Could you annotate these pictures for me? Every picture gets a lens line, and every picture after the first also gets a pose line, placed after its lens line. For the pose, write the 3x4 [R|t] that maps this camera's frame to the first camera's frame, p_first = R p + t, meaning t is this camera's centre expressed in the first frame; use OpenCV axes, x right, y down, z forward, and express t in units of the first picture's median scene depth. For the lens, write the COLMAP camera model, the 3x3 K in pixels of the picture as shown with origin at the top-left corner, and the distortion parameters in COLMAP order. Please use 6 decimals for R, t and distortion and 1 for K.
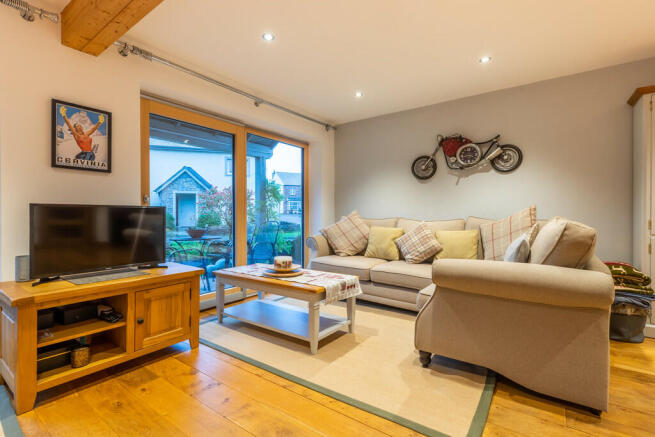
lens RADIAL K [[302.5, 0, 327.5], [0, 302.5, 218.5], [0, 0, 1]] dist [0.000159, 0.000086]
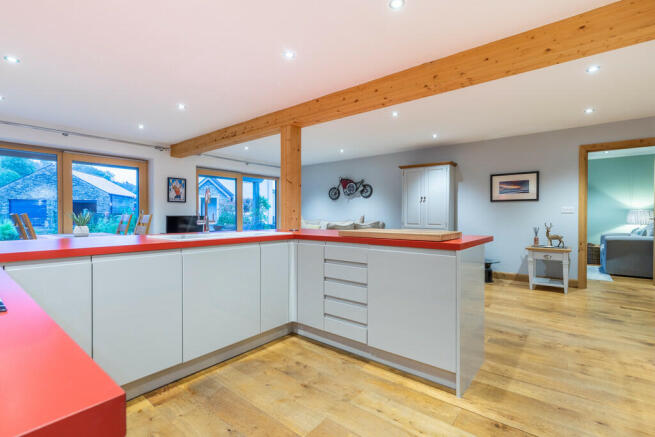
lens RADIAL K [[302.5, 0, 327.5], [0, 302.5, 218.5], [0, 0, 1]] dist [0.000159, 0.000086]
pose [[0.998300, 0.001724, -0.058267, 0.432513], [-0.001530, 0.999993, 0.003365, -0.018108], [0.058272, -0.003270, 0.998295, -1.022114]]
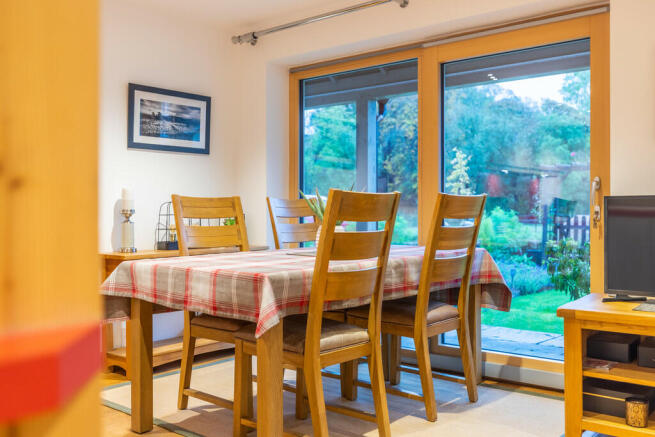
lens RADIAL K [[642.9, 0, 327.5], [0, 642.9, 218.5], [0, 0, 1]] dist [0.000463, -0.004718]
pose [[-0.079617, 0.012666, -0.996745, 0.379705], [-0.007291, 0.999885, 0.013288, -0.003752], [0.996799, 0.008325, -0.079516, 0.217944]]
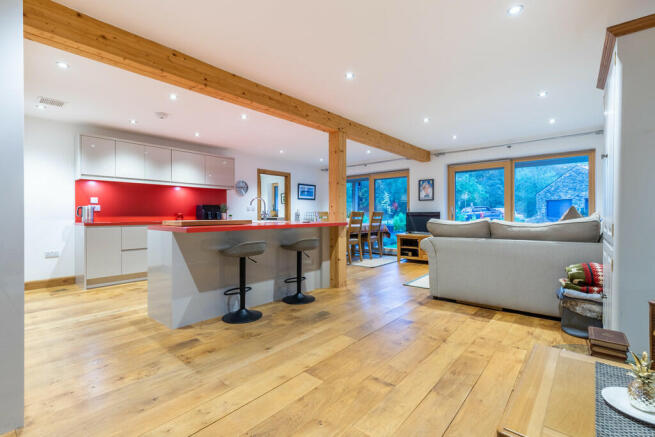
lens RADIAL K [[302.5, 0, 327.5], [0, 302.5, 218.5], [0, 0, 1]] dist [0.000159, 0.000086]
pose [[-0.089334, 0.017017, -0.995856, 1.527700], [-0.009938, 0.999789, 0.017976, -0.014224], [0.995952, 0.011503, -0.089146, 0.180725]]
